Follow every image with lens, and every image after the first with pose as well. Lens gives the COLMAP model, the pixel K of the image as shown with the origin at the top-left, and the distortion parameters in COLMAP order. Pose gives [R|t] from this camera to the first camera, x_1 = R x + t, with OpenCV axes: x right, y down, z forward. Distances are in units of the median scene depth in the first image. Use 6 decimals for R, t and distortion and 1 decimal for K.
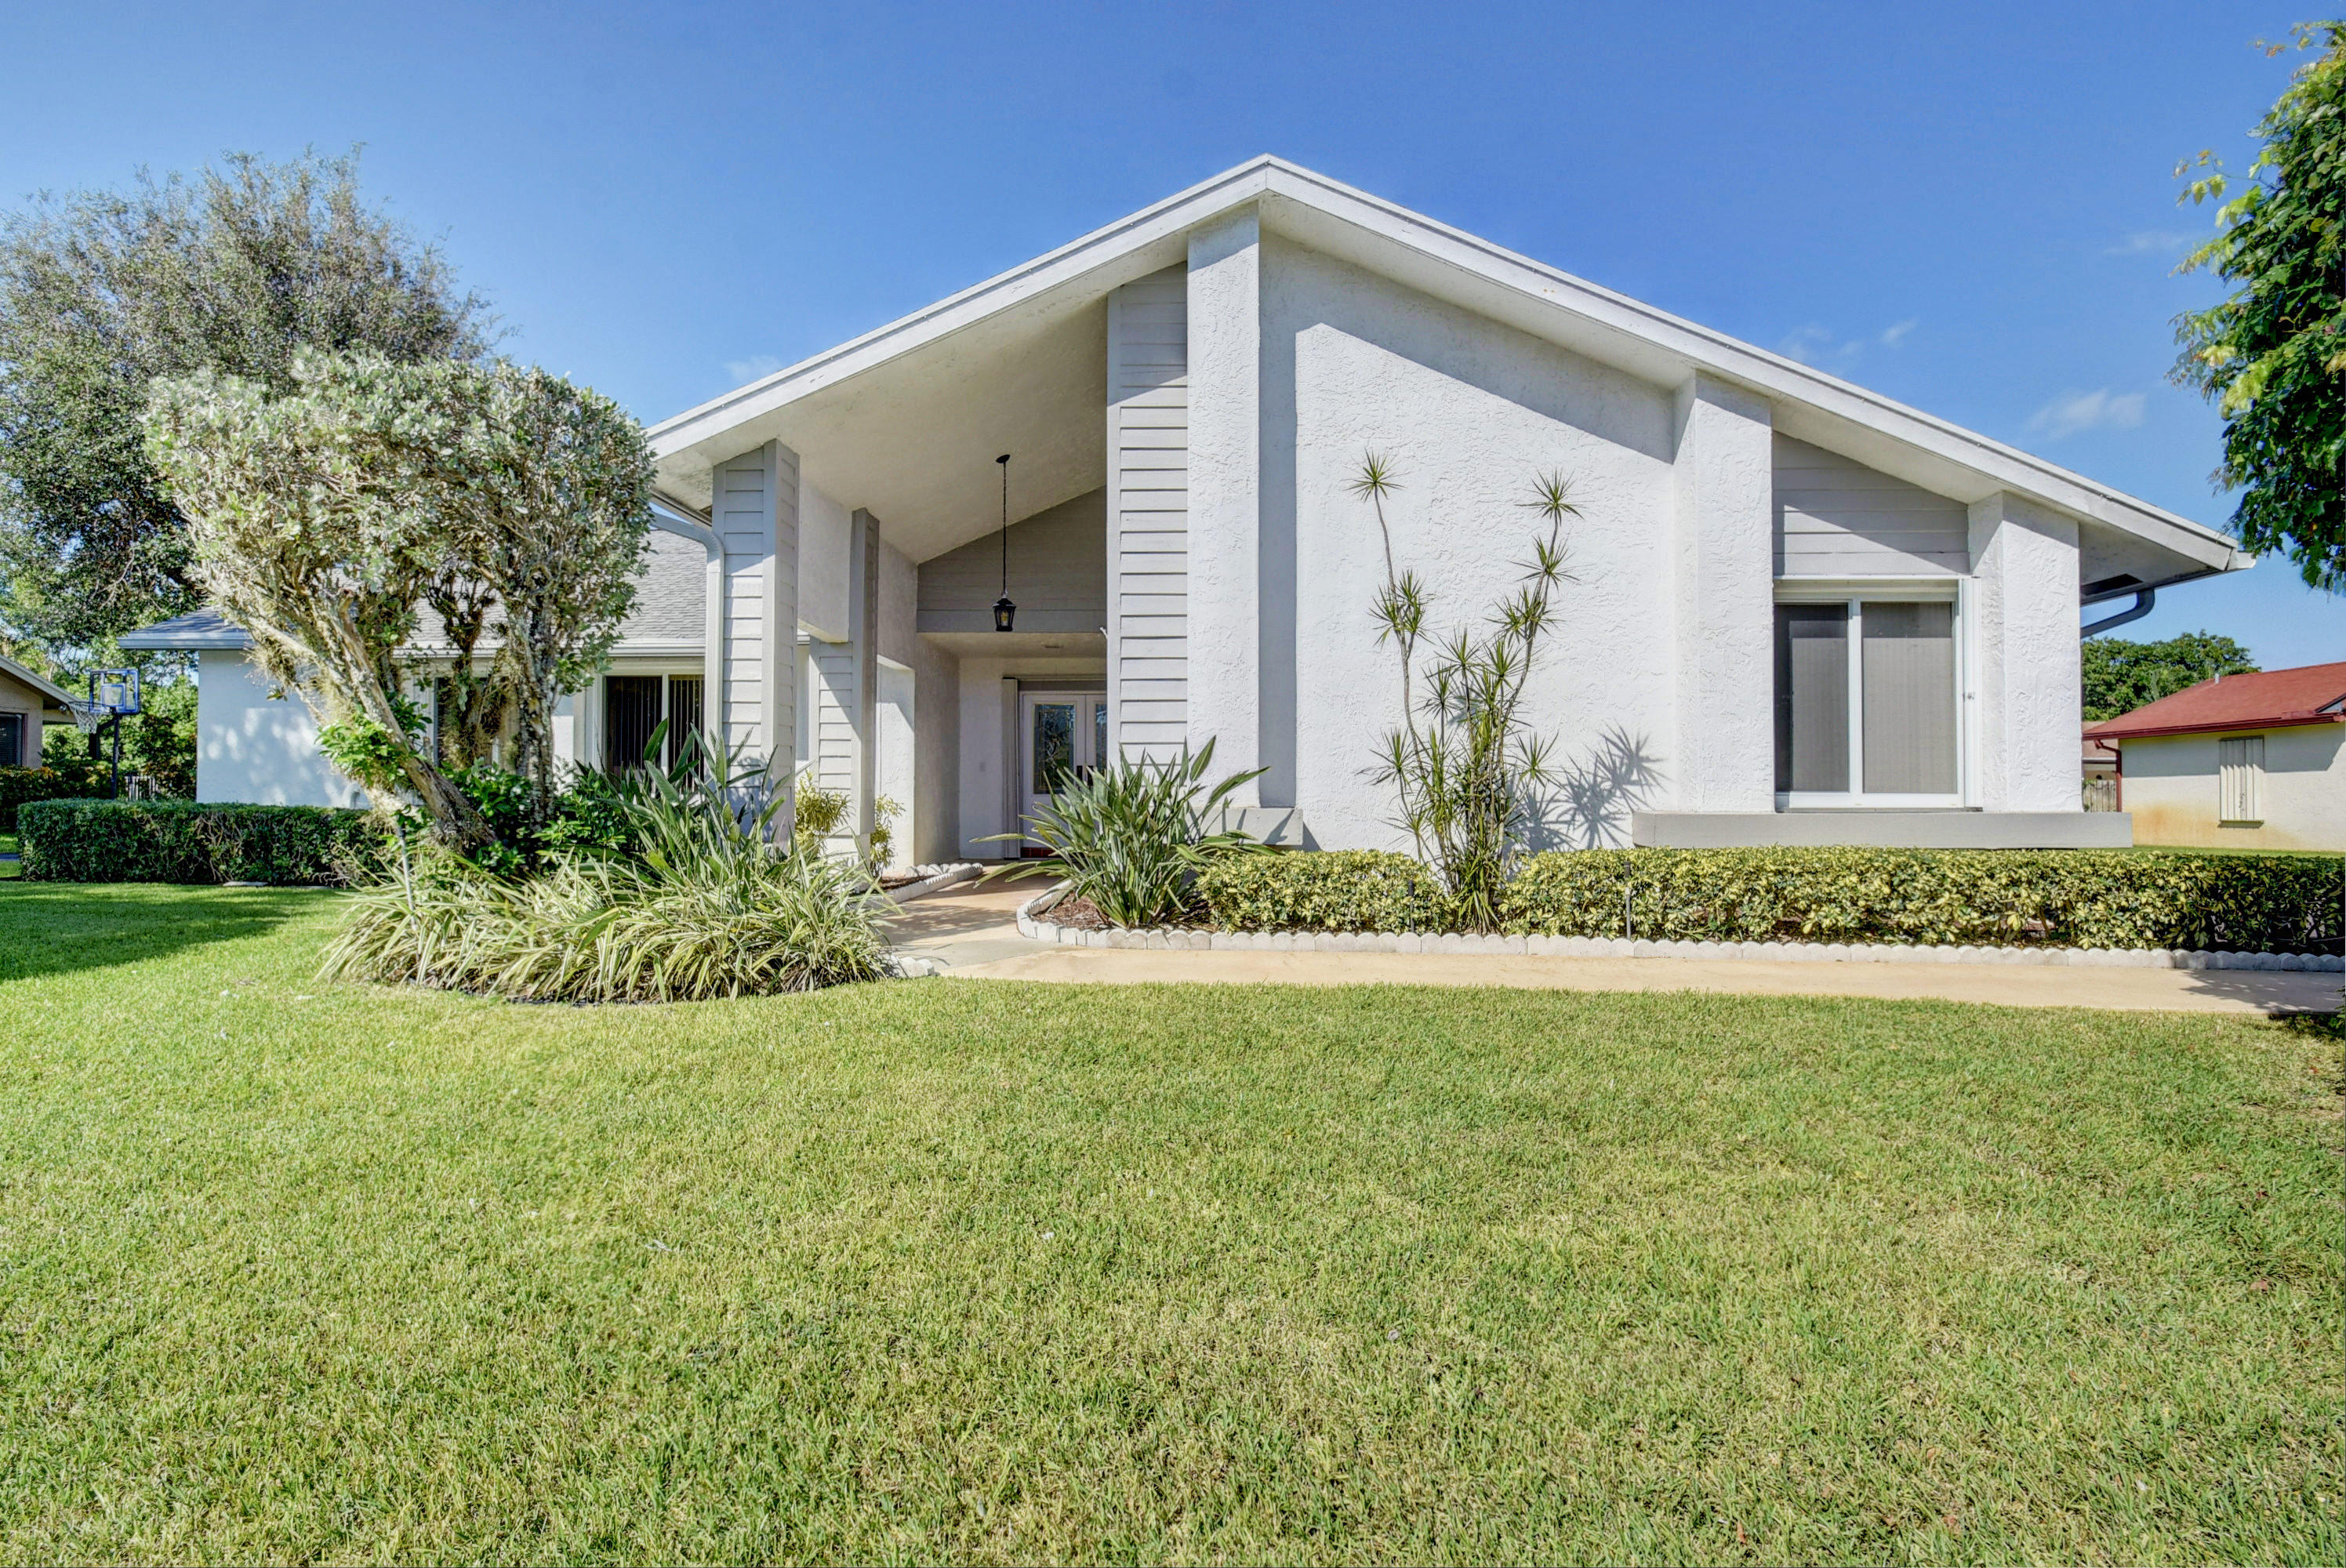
lens RADIAL K [[1146.0, 0, 1170.0], [0, 1146.0, 781.4], [0, 0, 1]] dist [-0.016106, -0.002581]
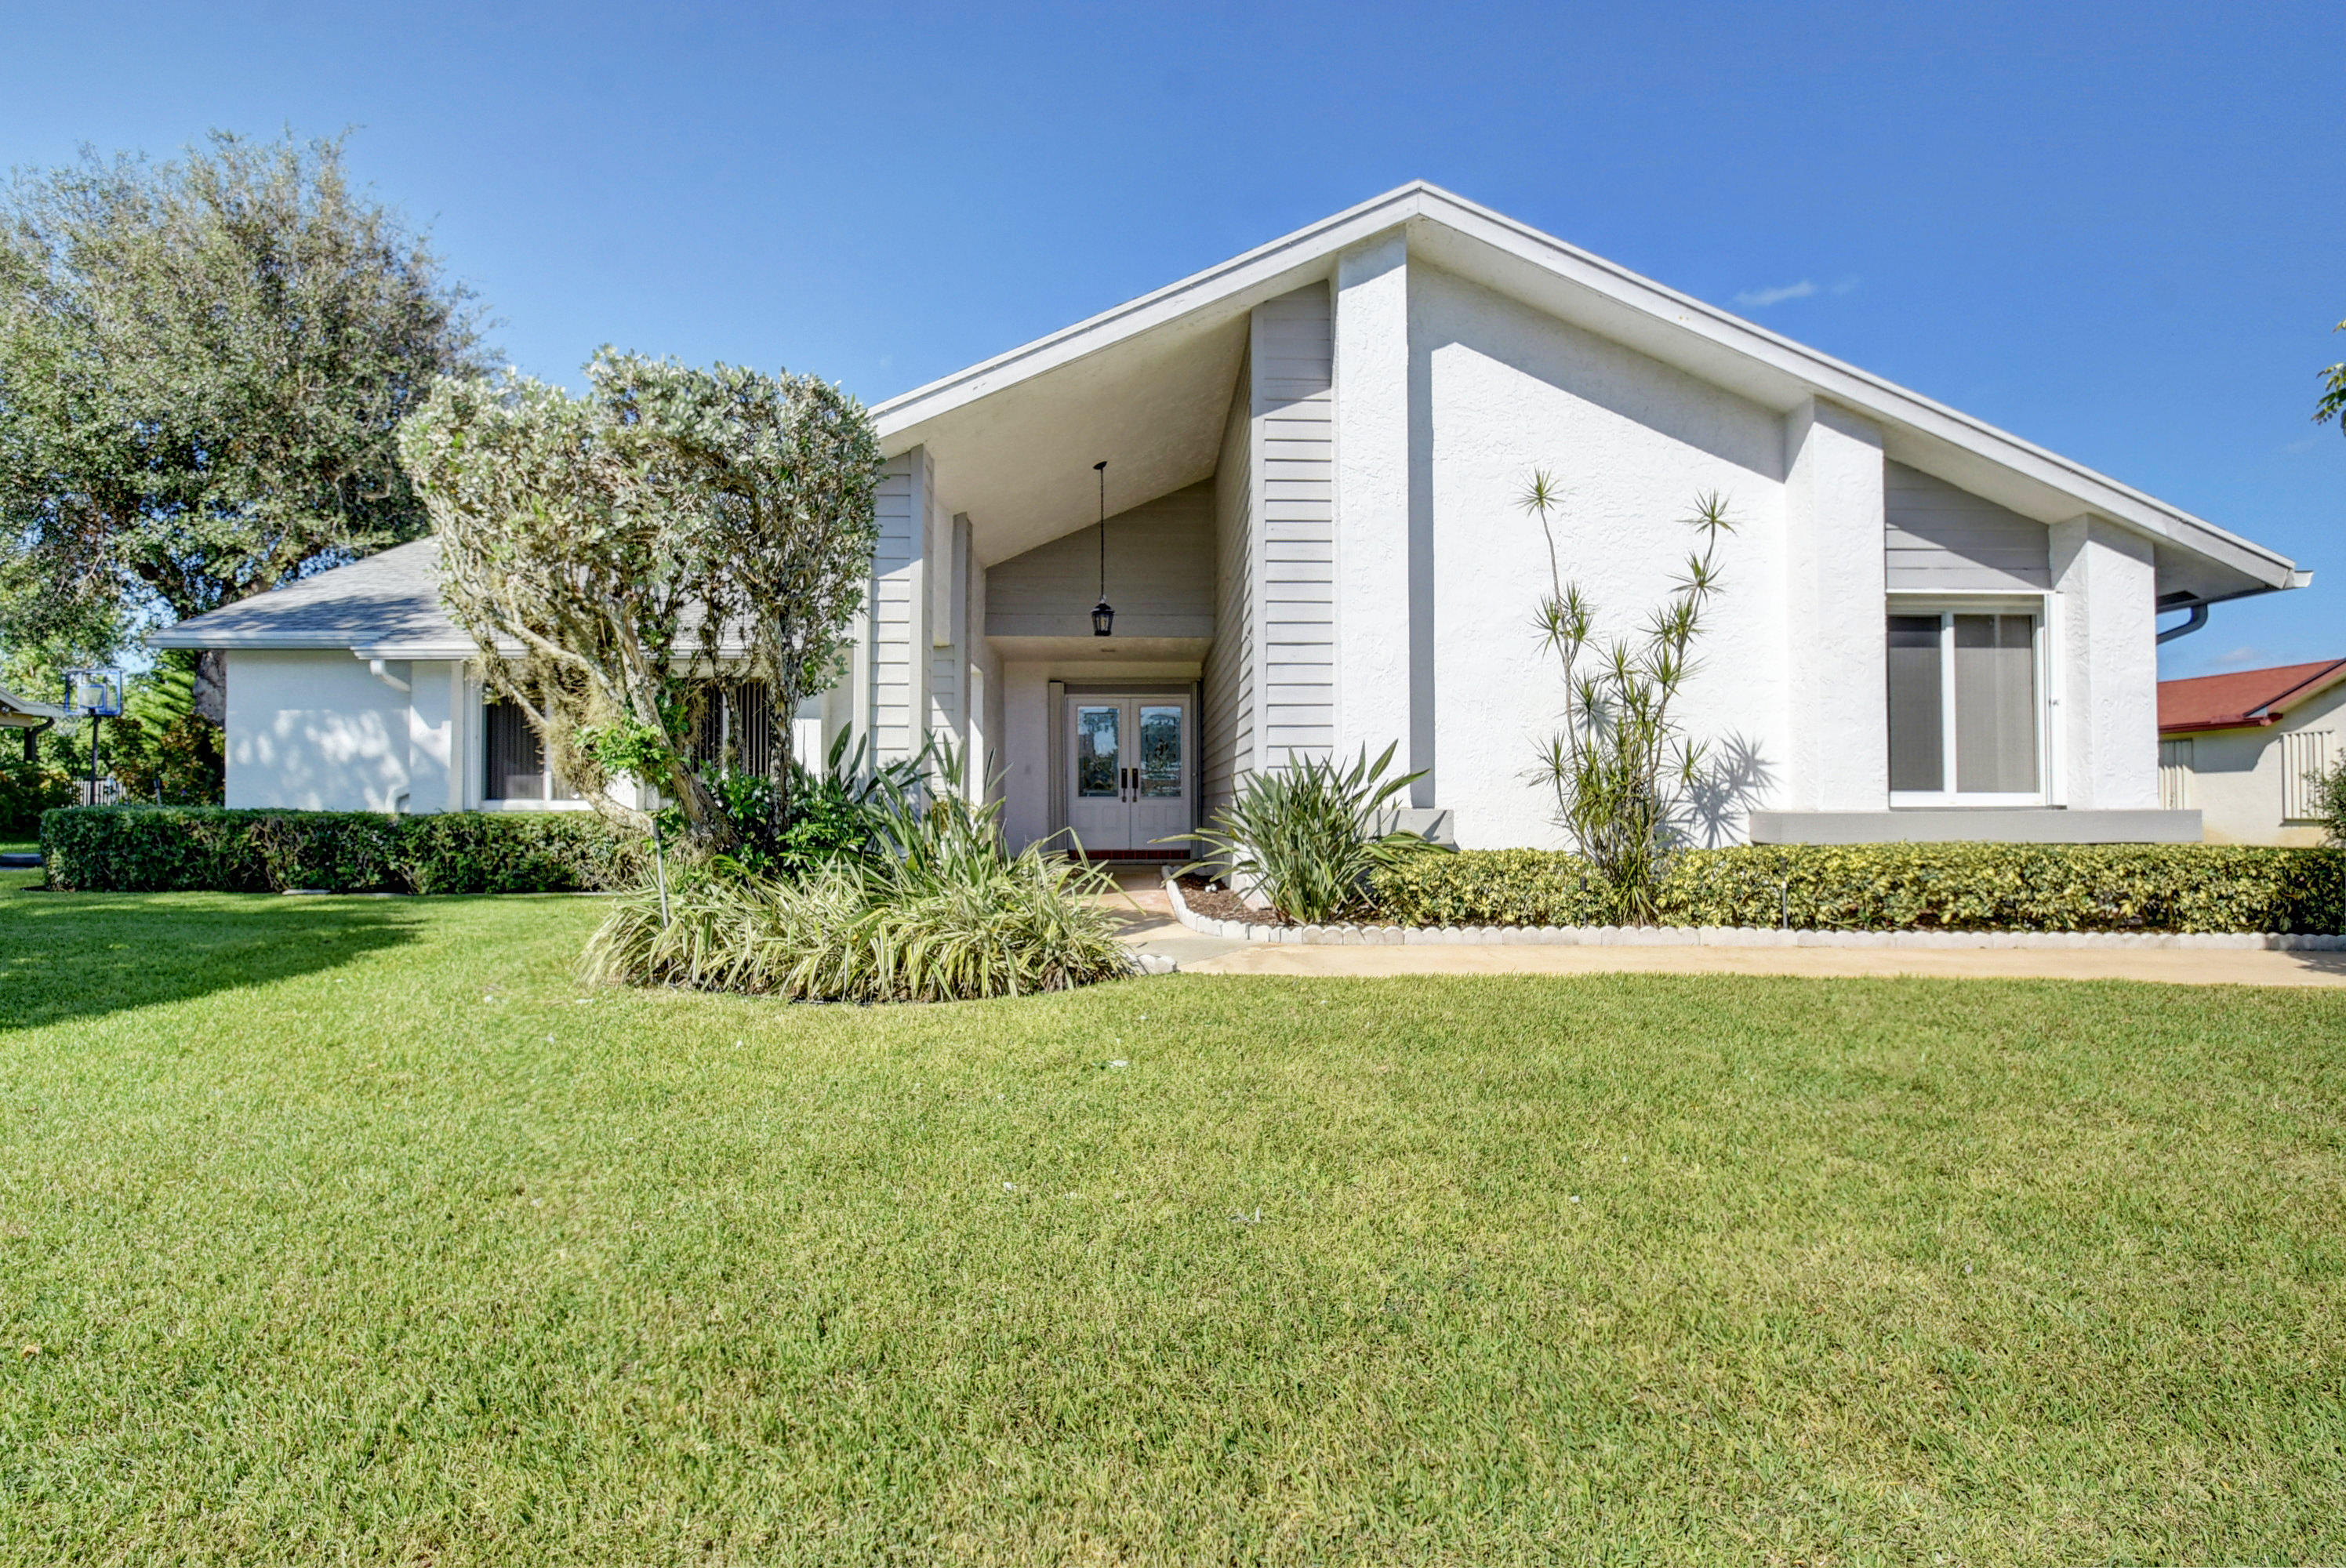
lens RADIAL K [[1146.0, 0, 1178.0], [0, 1146.0, 781.9], [0, 0, 1]] dist [-0.016106, -0.002581]
pose [[0.997942, -0.002414, 0.064082, -0.193330], [0.002532, 0.999995, -0.001757, 0.000372], [-0.064078, 0.001916, 0.997943, -0.021740]]
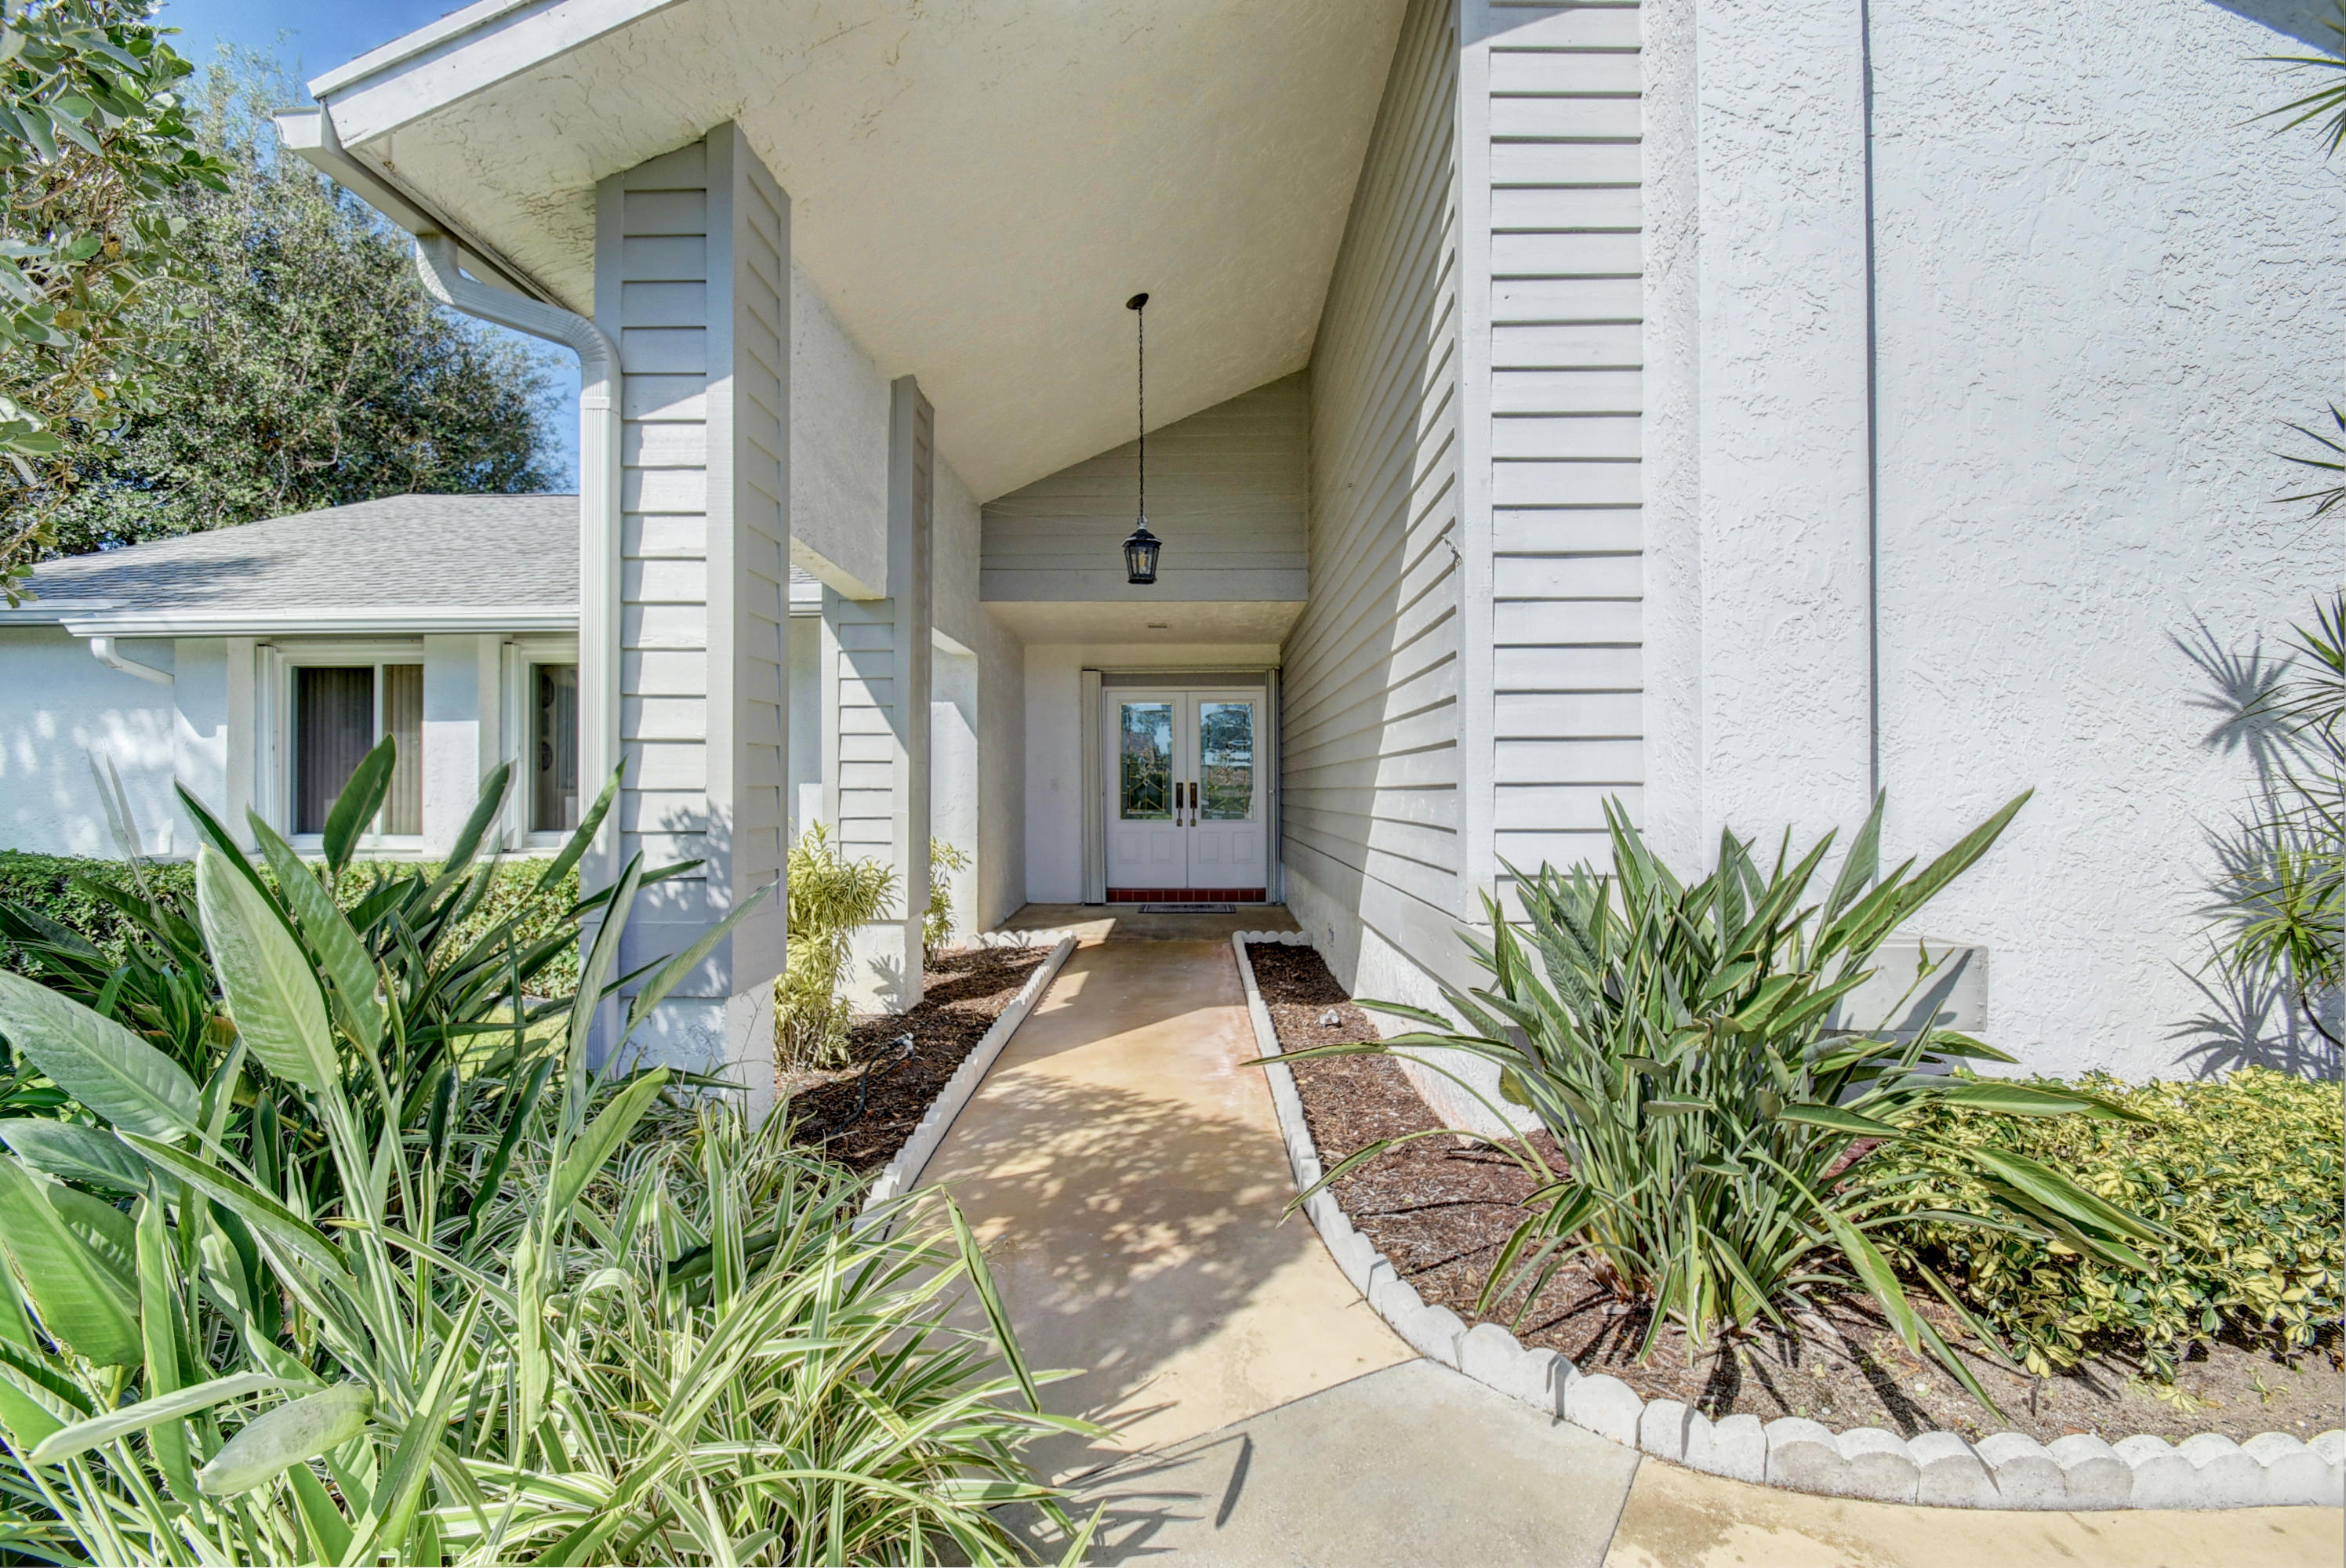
lens RADIAL K [[1025.7, 0, 1178.3], [0, 1025.7, 791.3], [0, 0, 1]] dist [0.000605, -0.010123]
pose [[0.999907, -0.002957, 0.013291, -0.178968], [0.002733, 0.999854, 0.016871, -0.038530], [-0.013339, -0.016833, 0.999769, 0.604060]]
